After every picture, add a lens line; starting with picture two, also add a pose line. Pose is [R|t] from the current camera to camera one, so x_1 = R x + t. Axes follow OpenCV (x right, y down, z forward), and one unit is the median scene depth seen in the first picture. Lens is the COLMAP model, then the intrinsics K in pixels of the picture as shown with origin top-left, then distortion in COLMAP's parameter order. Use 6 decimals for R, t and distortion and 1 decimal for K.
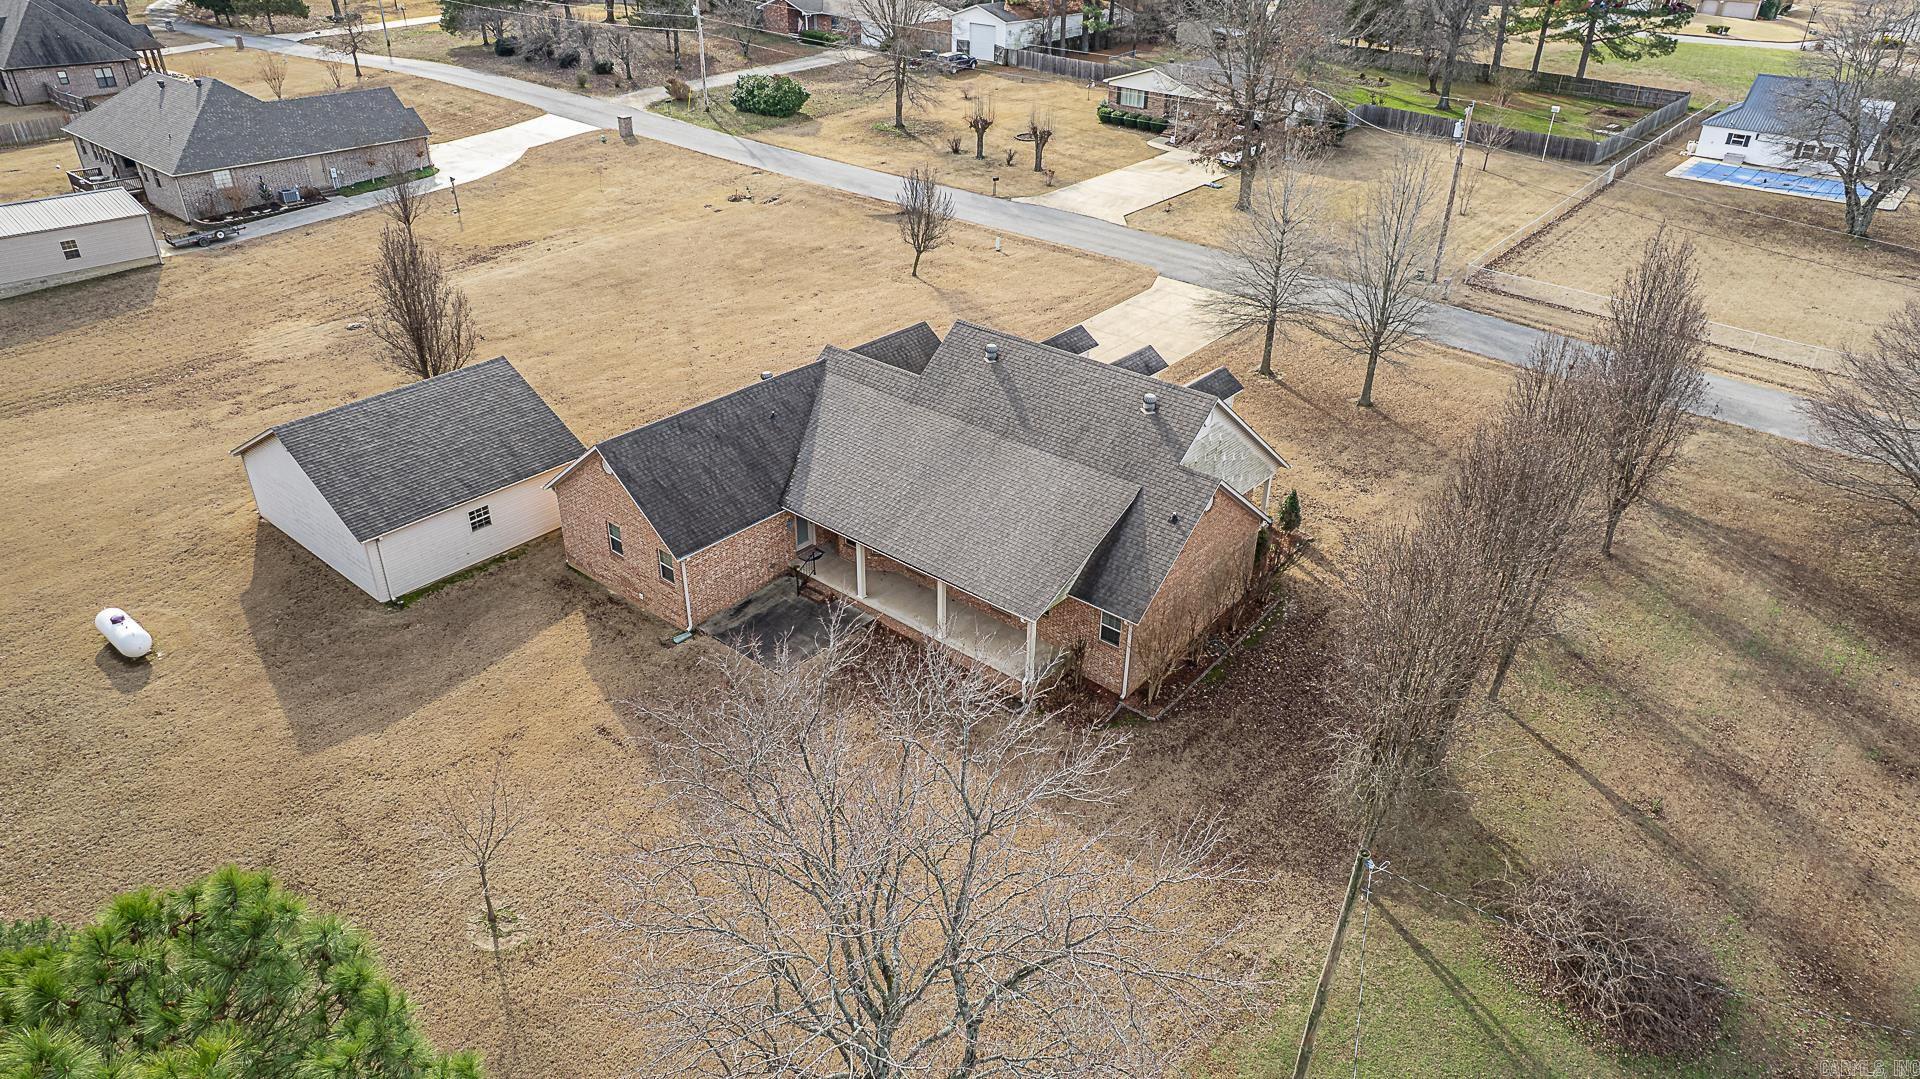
lens RADIAL K [[1255.2, 0, 980.1], [0, 1255.2, 539.2], [0, 0, 1]] dist [-0.078584, 0.076027]
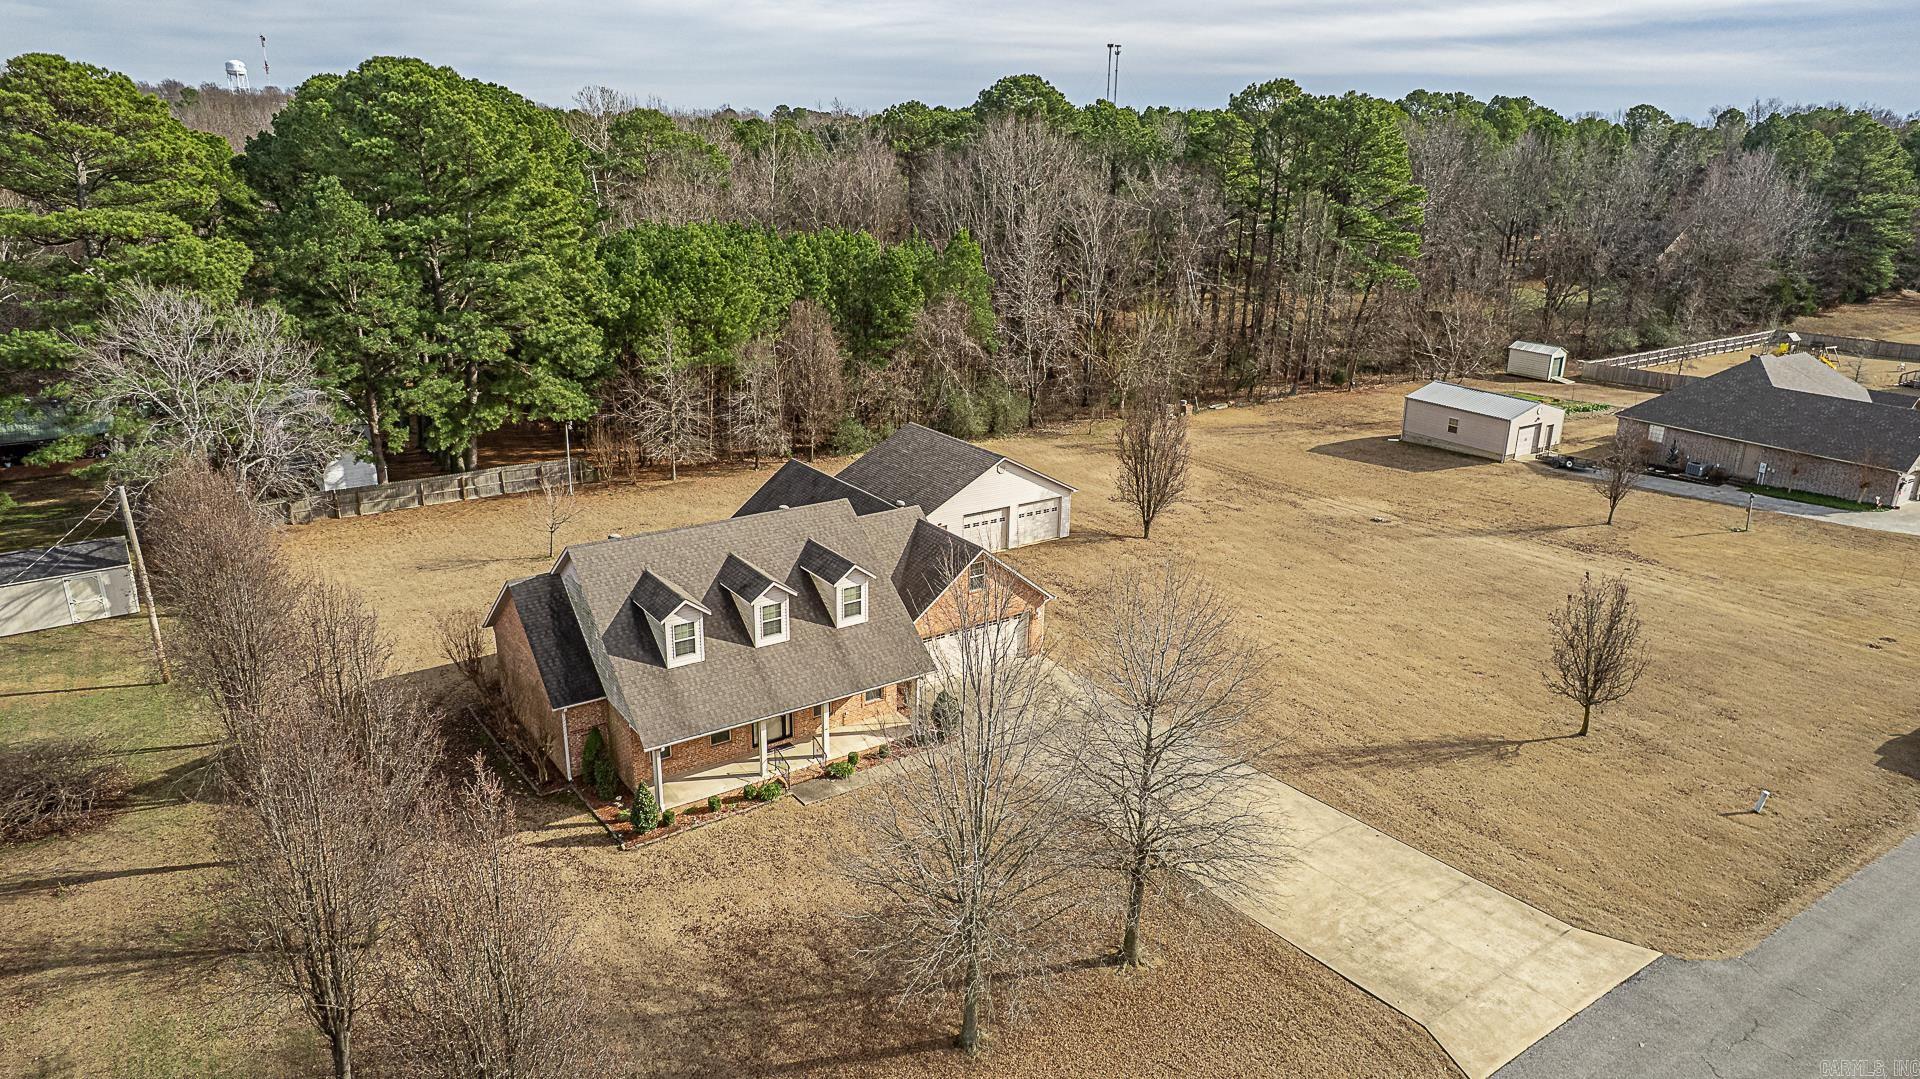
lens RADIAL K [[1233.6, 0, 969.8], [0, 1233.6, 544.2], [0, 0, 1]] dist [-0.075938, 0.072993]
pose [[-0.250942, 0.289577, -0.923674, 0.595952], [-0.496764, 0.780450, 0.379635, -0.383459], [0.830815, 0.554115, -0.051997, 0.749721]]
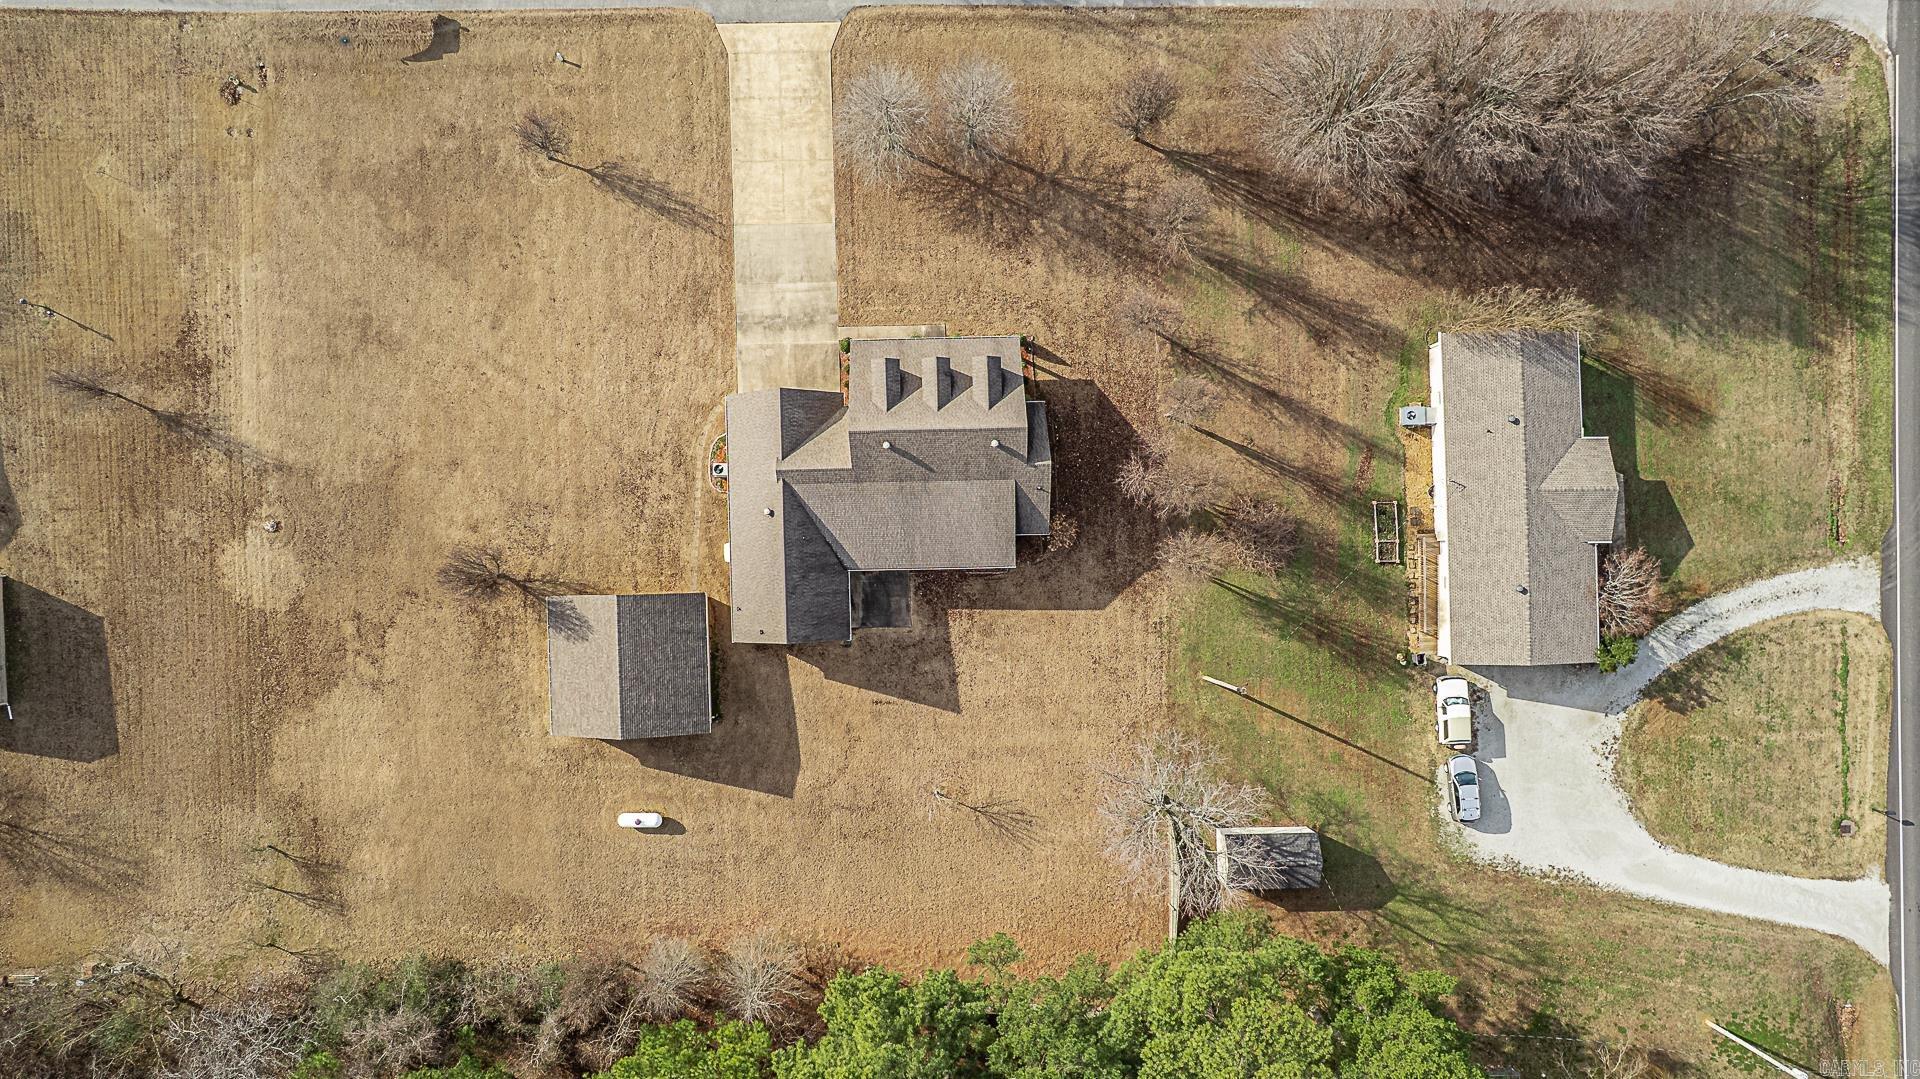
lens RADIAL K [[1233.6, 0, 969.8], [0, 1233.6, 544.2], [0, 0, 1]] dist [-0.075938, 0.072993]
pose [[0.753660, -0.656820, -0.024160, 0.033276], [0.341864, 0.360342, 0.867918, -0.959225], [-0.561361, -0.662375, 0.496119, -0.002769]]
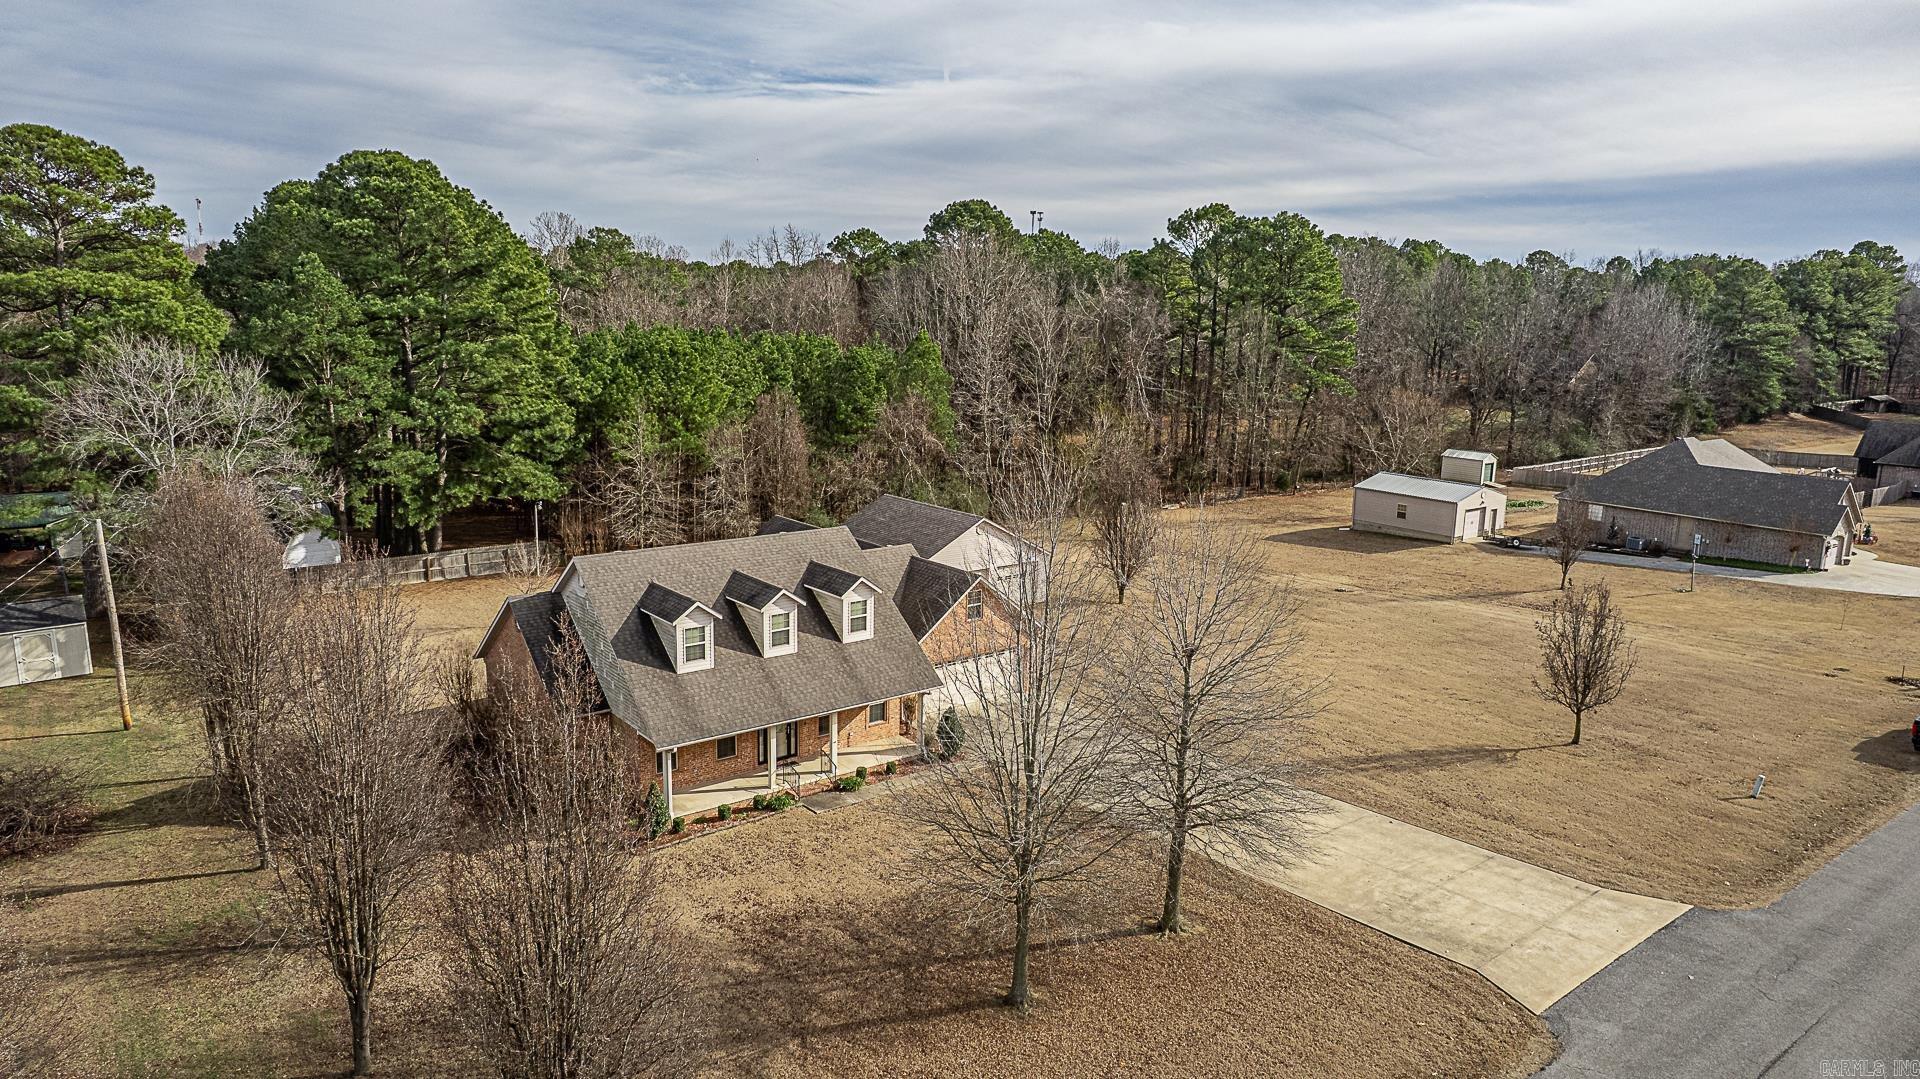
lens RADIAL K [[1233.6, 0, 969.8], [0, 1233.6, 544.2], [0, 0, 1]] dist [-0.075938, 0.072993]
pose [[-0.192854, 0.170542, -0.966293, 0.627528], [-0.503307, 0.828168, 0.246615, -0.307379], [0.842312, 0.533903, -0.073880, 0.757912]]
